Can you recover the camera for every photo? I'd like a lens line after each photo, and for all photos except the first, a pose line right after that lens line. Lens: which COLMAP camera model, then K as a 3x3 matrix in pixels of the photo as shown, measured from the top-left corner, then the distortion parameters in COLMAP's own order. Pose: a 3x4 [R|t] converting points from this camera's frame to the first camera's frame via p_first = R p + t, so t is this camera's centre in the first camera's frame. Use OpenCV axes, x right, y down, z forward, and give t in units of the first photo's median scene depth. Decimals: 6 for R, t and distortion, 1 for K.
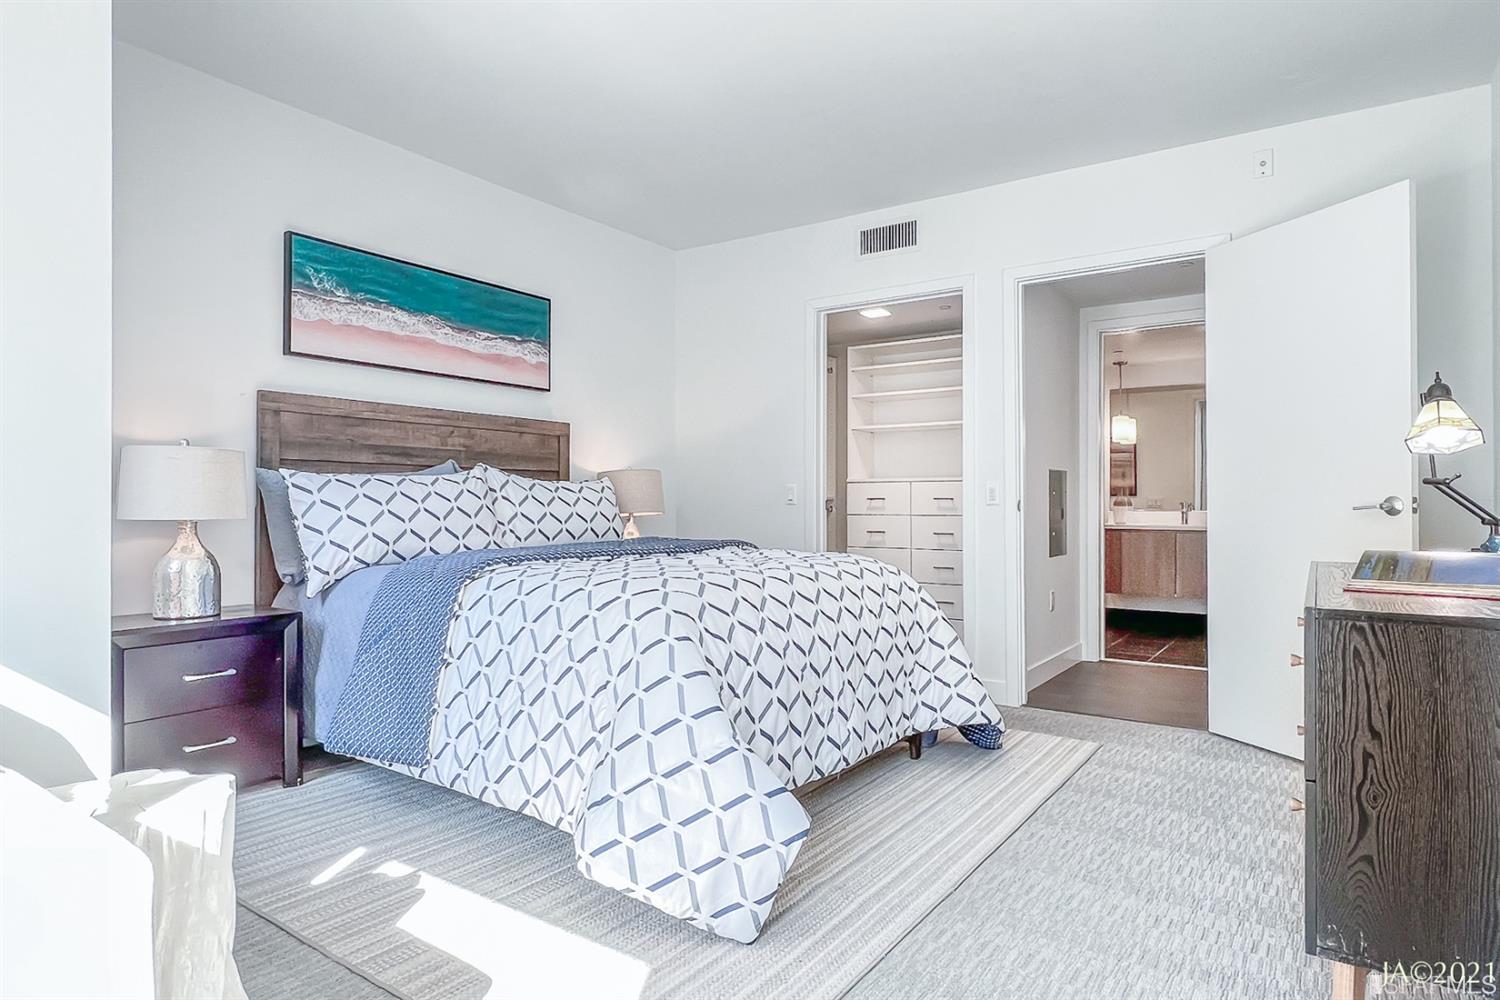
lens RADIAL K [[857.5, 0, 744.8], [0, 857.5, 501.2], [0, 0, 1]] dist [-0.008475, -0.000582]
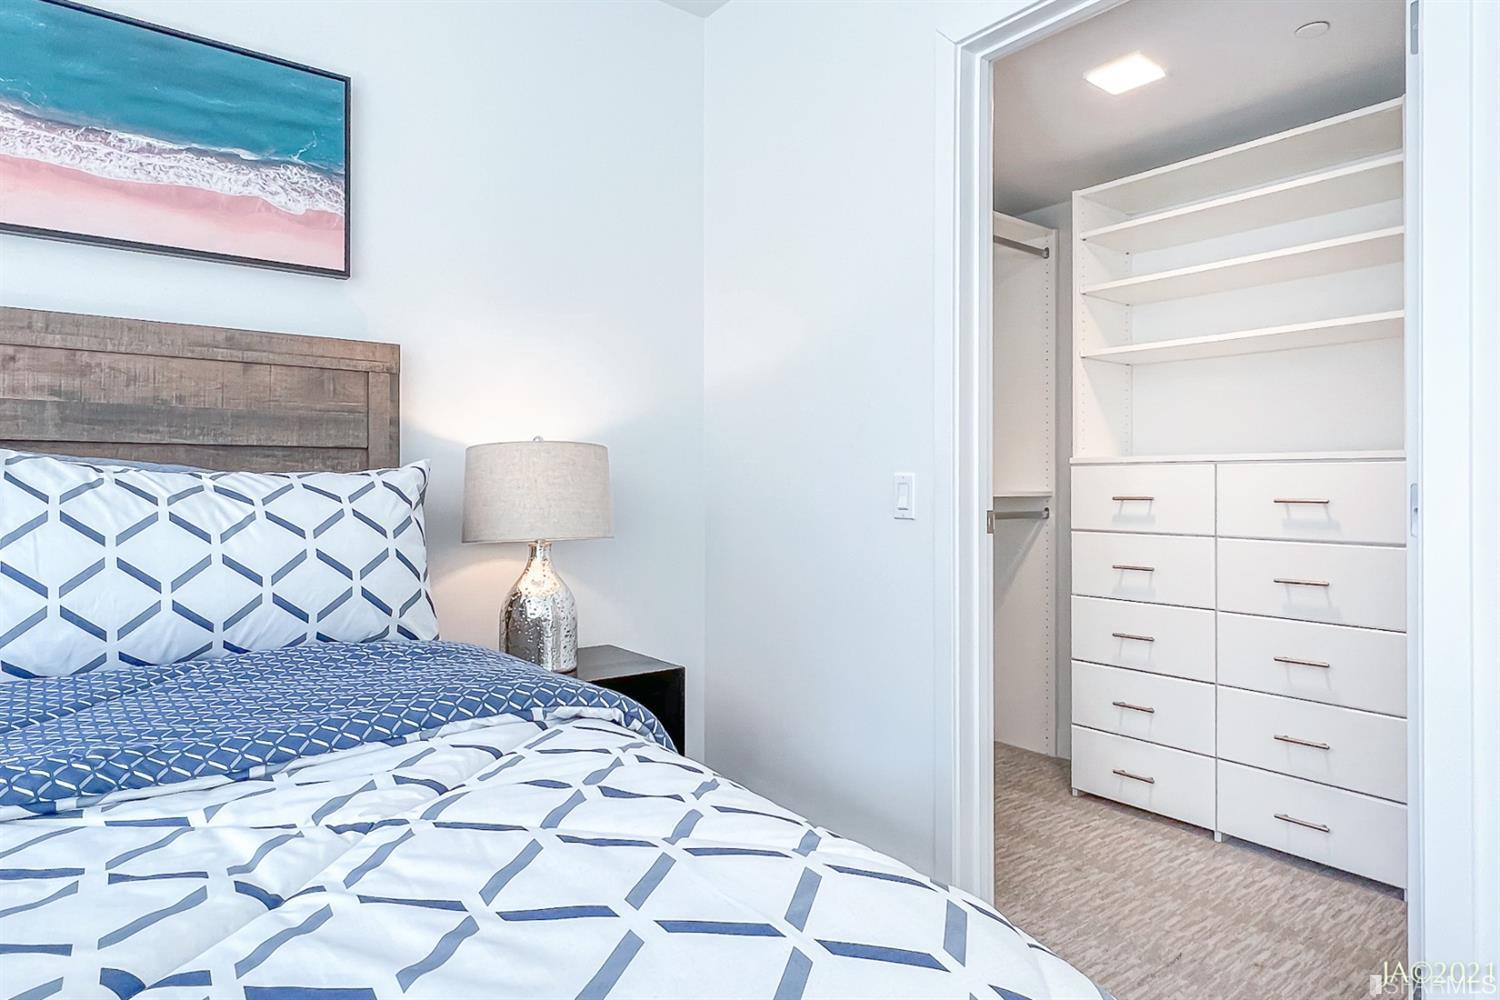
lens RADIAL K [[857.5, 0, 758.2], [0, 857.5, 492.4], [0, 0, 1]] dist [-0.008475, -0.000582]
pose [[0.956804, -0.002096, -0.290726, 0.120455], [0.004899, 0.999948, 0.008915, -0.014945], [0.290692, -0.009954, 0.956765, 0.633891]]
